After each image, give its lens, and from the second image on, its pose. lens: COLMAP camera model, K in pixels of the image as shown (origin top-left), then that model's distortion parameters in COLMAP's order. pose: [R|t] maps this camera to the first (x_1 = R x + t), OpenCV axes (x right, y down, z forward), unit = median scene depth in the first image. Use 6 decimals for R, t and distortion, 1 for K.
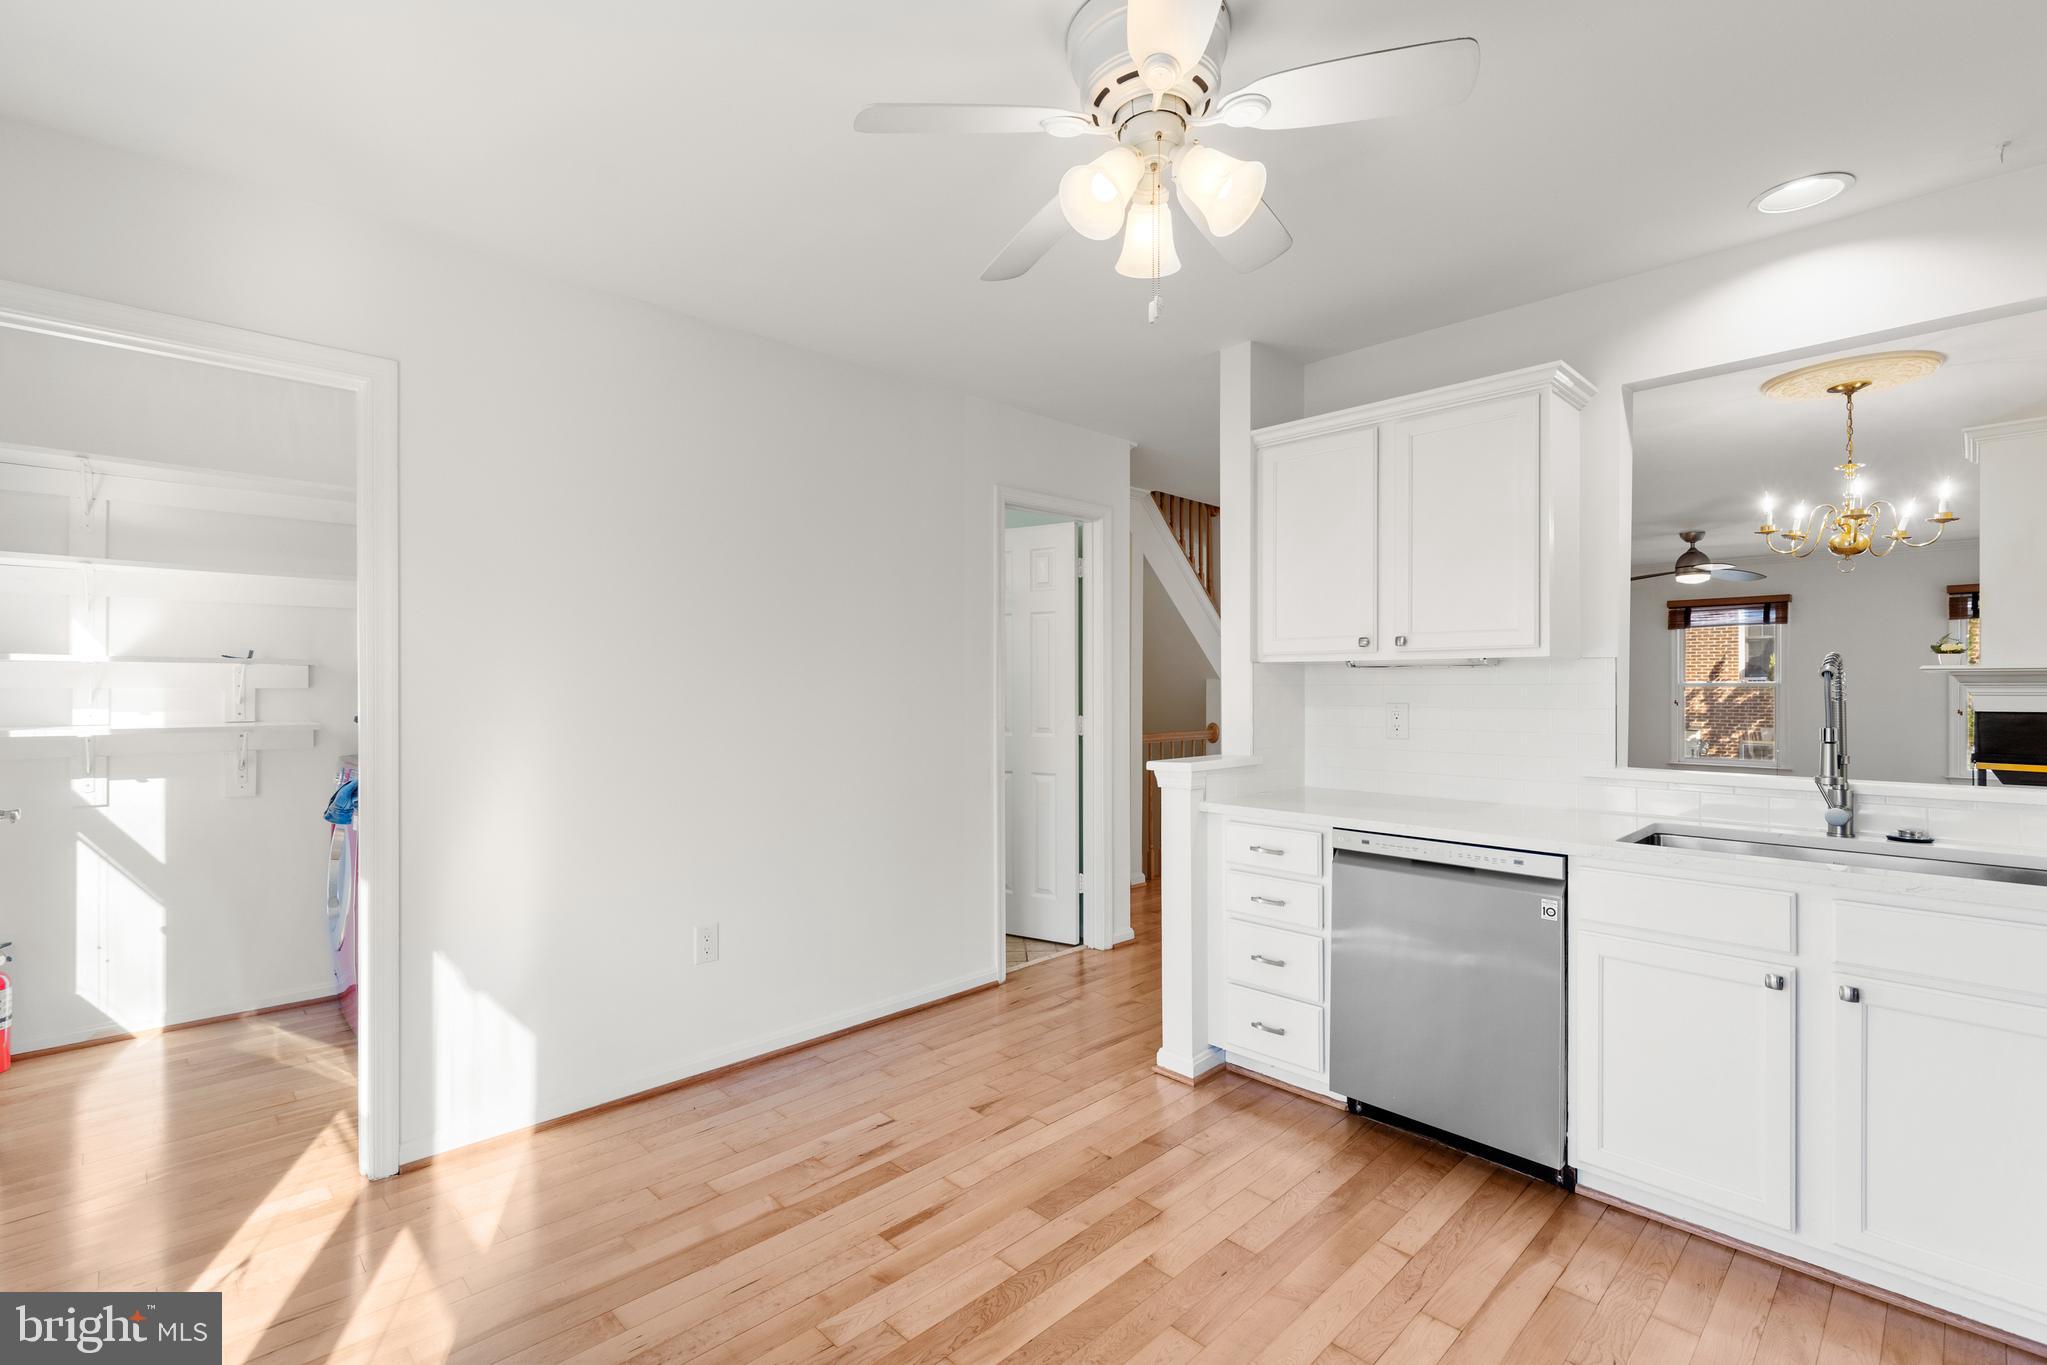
lens RADIAL K [[909.1, 0, 1026.7], [0, 909.1, 688.3], [0, 0, 1]] dist [0.013089, -0.000283]
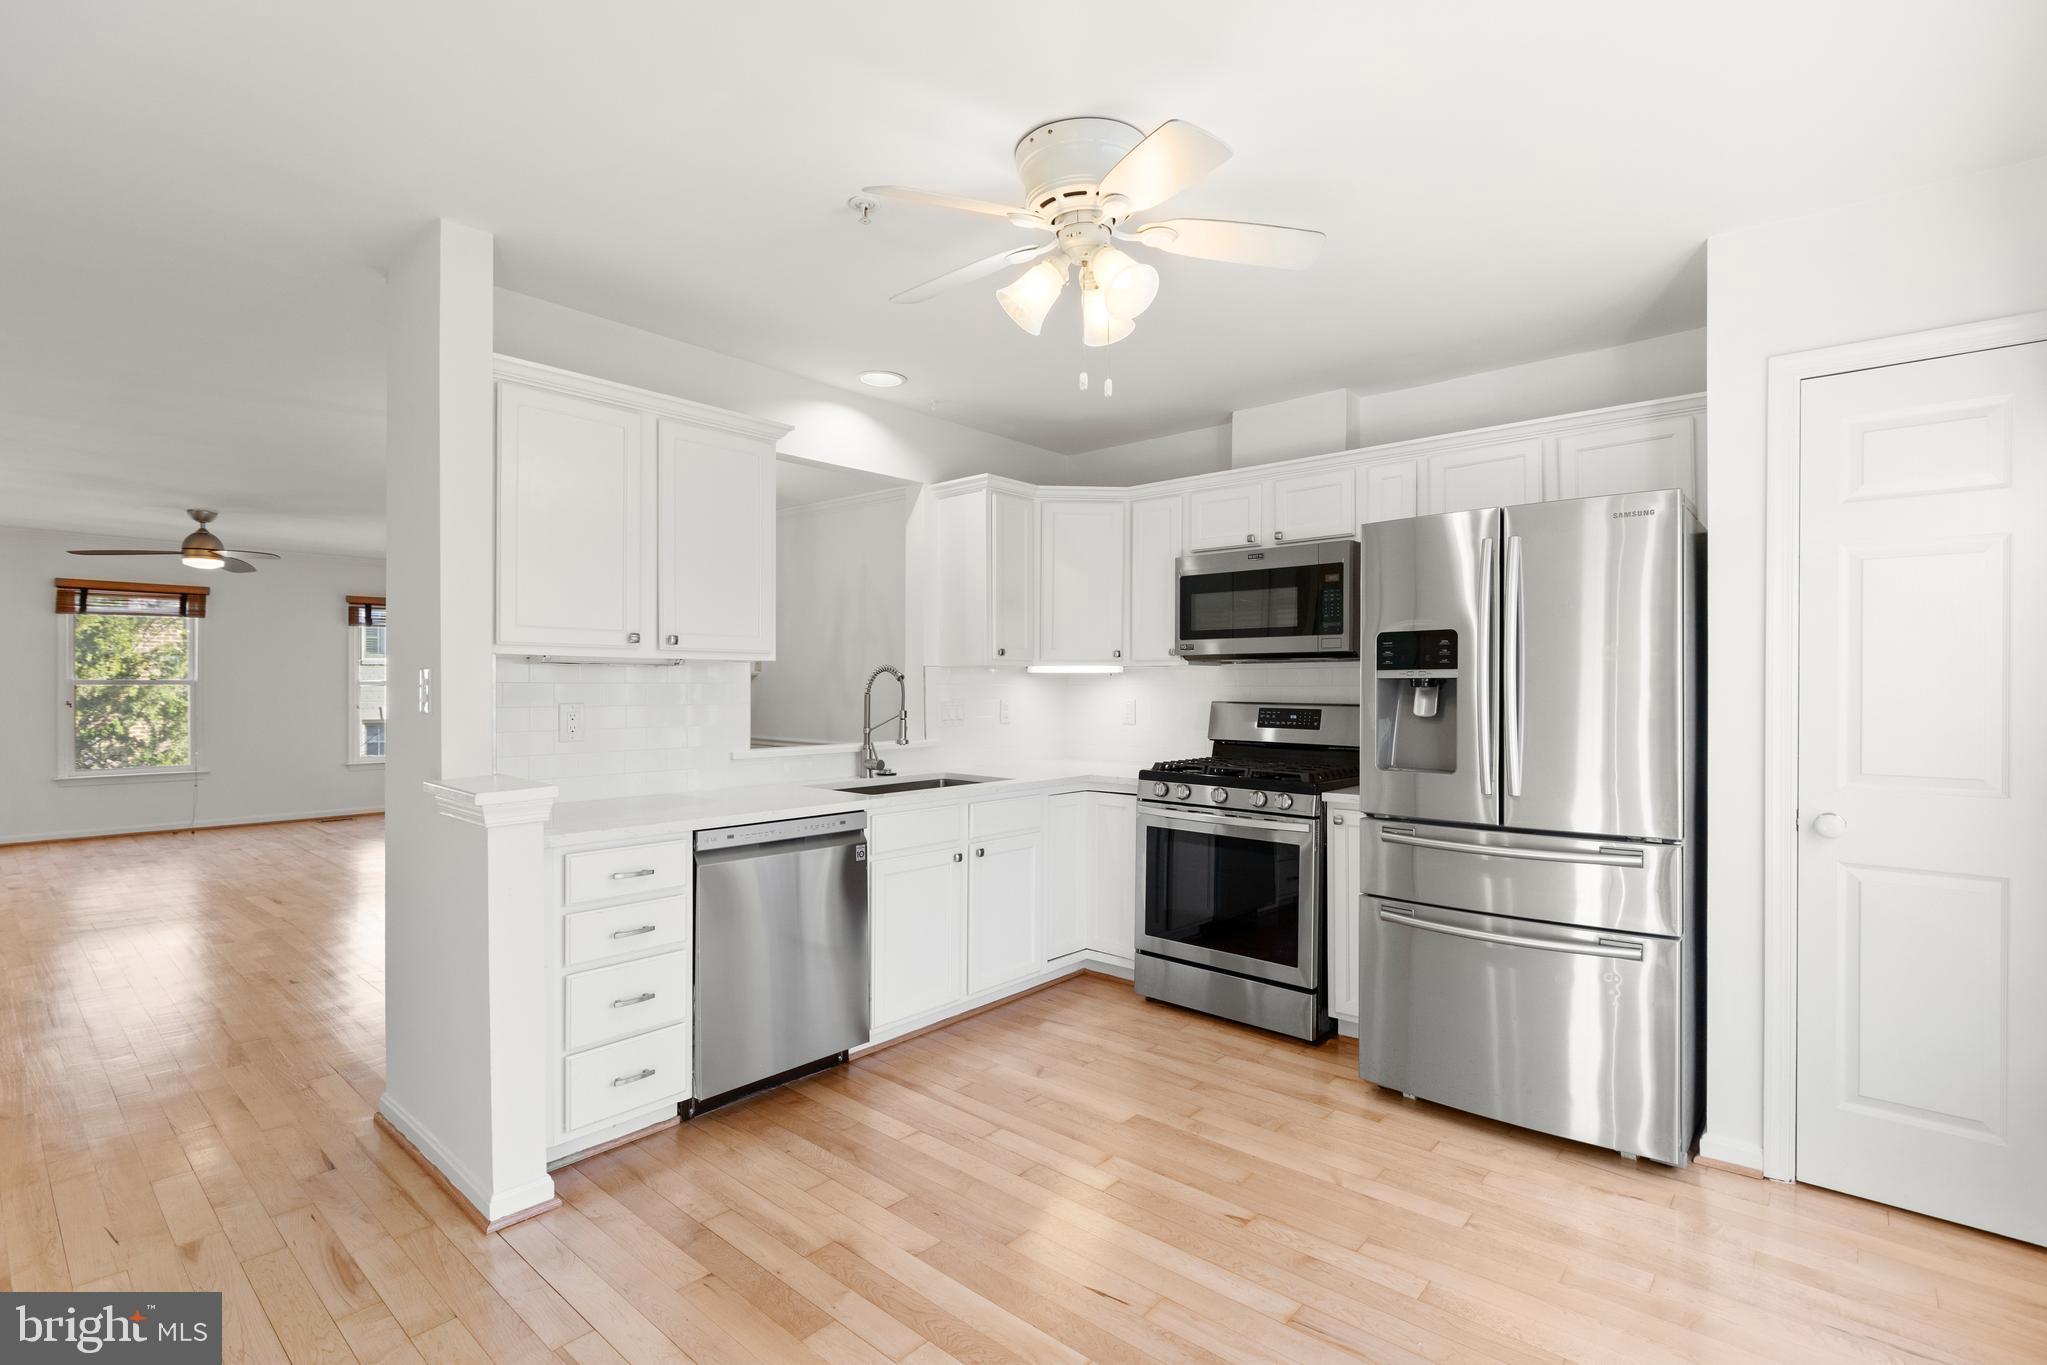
lens RADIAL K [[956.7, 0, 1027.5], [0, 956.7, 688.2], [0, 0, 1]] dist [0.001188, 0.000260]
pose [[-0.071611, -0.004324, 0.997423, -0.667262], [0.001337, 0.999989, 0.004431, -0.002753], [-0.997432, 0.001651, -0.071604, 0.682847]]
